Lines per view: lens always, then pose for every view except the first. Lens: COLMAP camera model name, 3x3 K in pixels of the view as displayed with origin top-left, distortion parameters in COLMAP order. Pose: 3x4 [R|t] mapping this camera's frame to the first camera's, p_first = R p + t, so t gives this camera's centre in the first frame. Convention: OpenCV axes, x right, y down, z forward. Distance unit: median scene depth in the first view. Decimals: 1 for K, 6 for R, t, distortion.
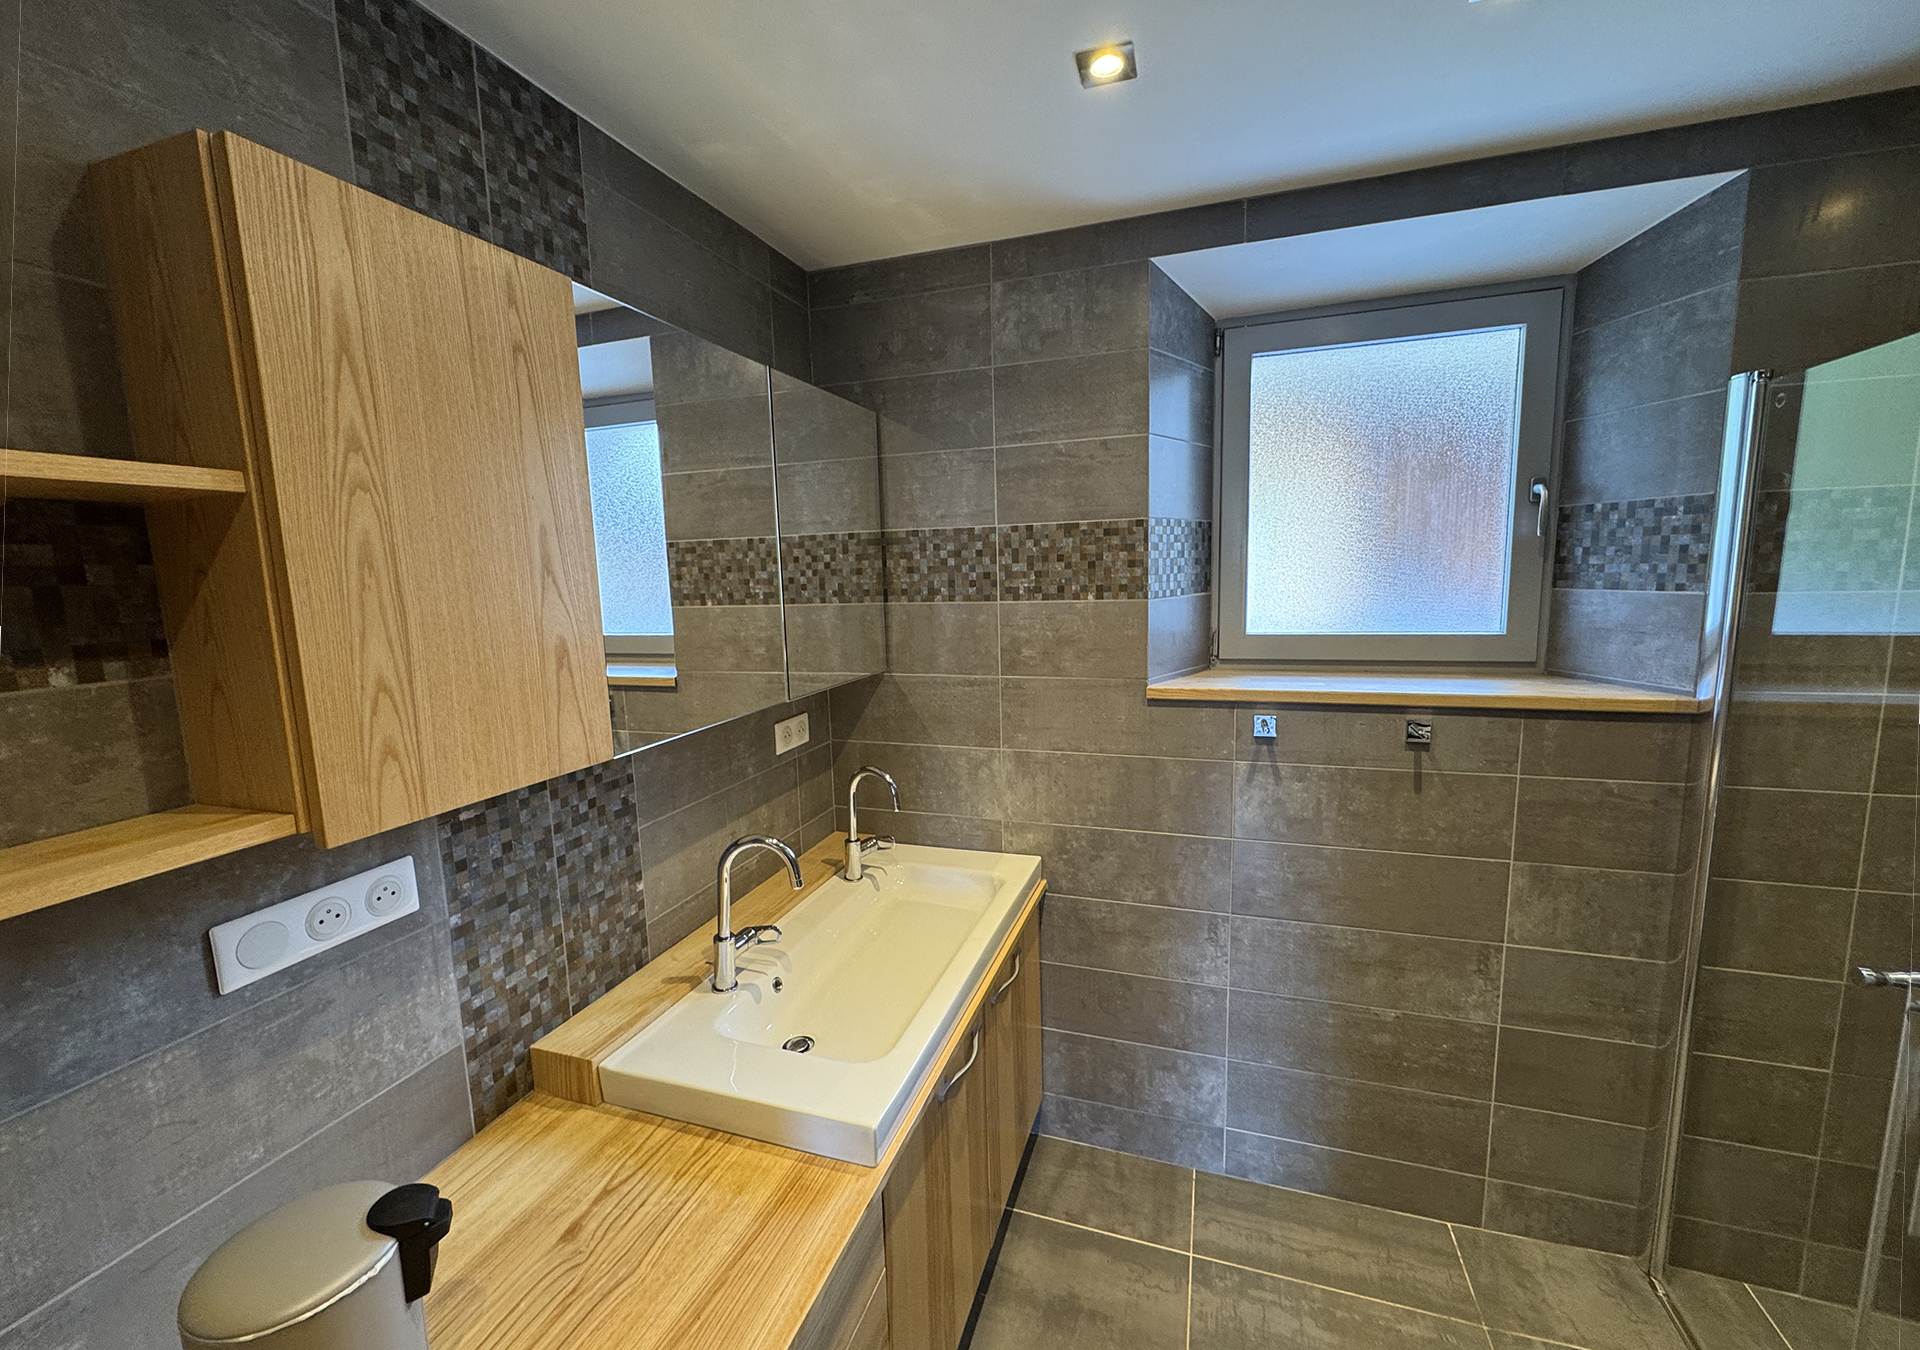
lens RADIAL K [[765.4, 0, 960.0], [0, 765.4, 675.0], [0, 0, 1]] dist [-0.003929, 0.000708]
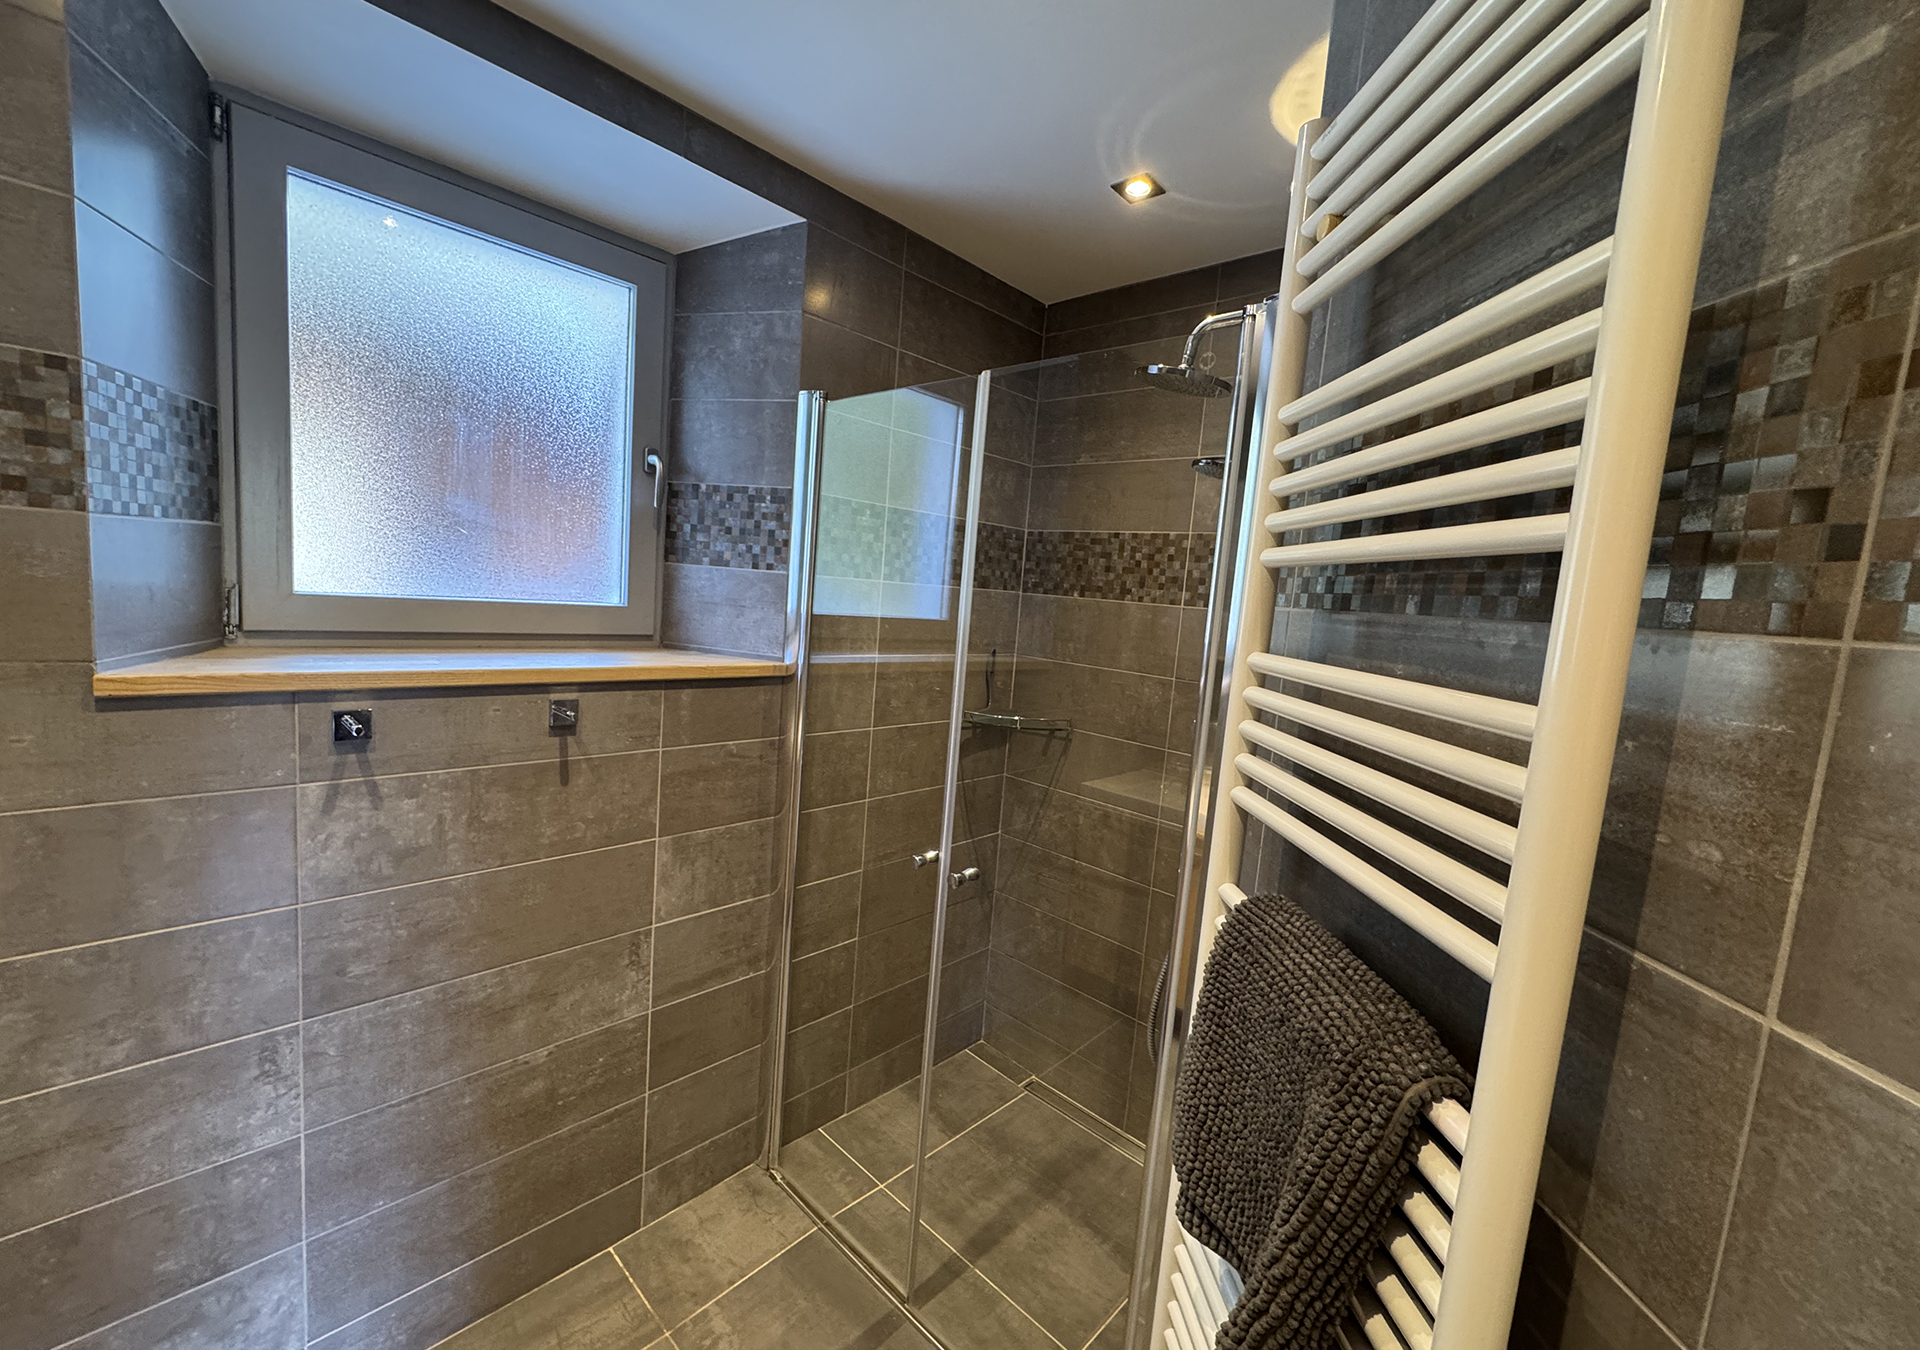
lens RADIAL K [[765.4, 0, 960.0], [0, 765.4, 675.0], [0, 0, 1]] dist [-0.003929, 0.000708]
pose [[0.410864, -0.038992, 0.910862, 0.006202], [0.034824, 0.999027, 0.027058, 0.023785], [-0.911031, 0.020602, 0.411822, 0.242311]]
